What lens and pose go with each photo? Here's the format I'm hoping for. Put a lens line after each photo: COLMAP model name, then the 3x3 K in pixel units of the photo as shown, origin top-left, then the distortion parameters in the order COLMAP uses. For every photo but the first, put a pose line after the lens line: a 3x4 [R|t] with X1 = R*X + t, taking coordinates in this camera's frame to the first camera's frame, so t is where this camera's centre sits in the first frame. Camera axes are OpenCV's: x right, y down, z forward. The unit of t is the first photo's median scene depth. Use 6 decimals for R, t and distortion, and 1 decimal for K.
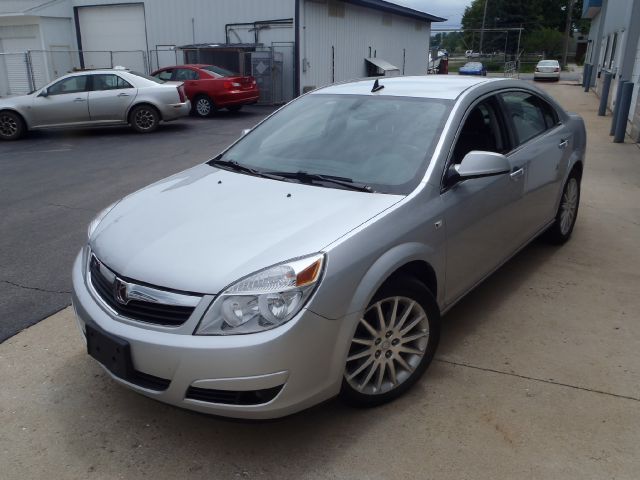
lens RADIAL K [[526.2, 0, 320.8], [0, 526.2, 233.7], [0, 0, 1]] dist [-0.007034, -0.003240]
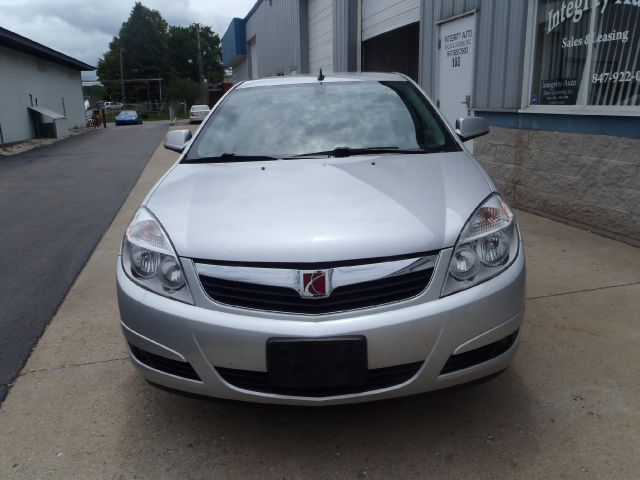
lens RADIAL K [[527.2, 0, 317.0], [0, 527.2, 238.3], [0, 0, 1]] dist [-0.034472, 0.012810]
pose [[0.800048, -0.177271, 0.573148, -0.462870], [0.223838, 0.974564, -0.011025, 0.030087], [-0.556615, 0.137113, 0.819378, 0.197104]]
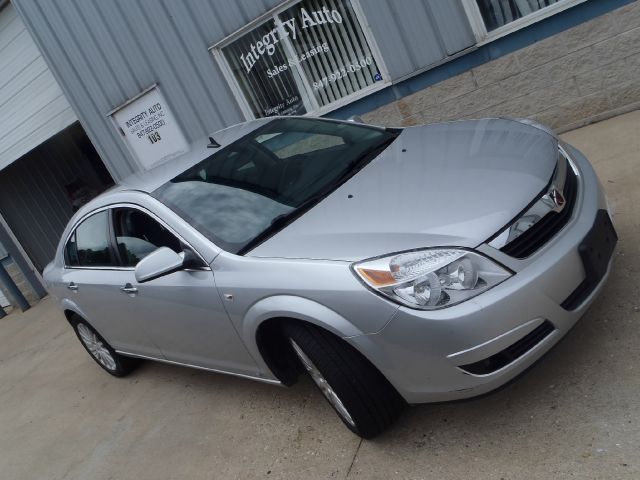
lens RADIAL K [[527.2, 0, 321.0], [0, 527.2, 239.4], [0, 0, 1]] dist [-0.034472, 0.012810]
pose [[0.046662, -0.335377, 0.940928, -0.748082], [0.701523, 0.681573, 0.208145, -0.190847], [-0.711118, 0.650370, 0.267078, 0.623272]]
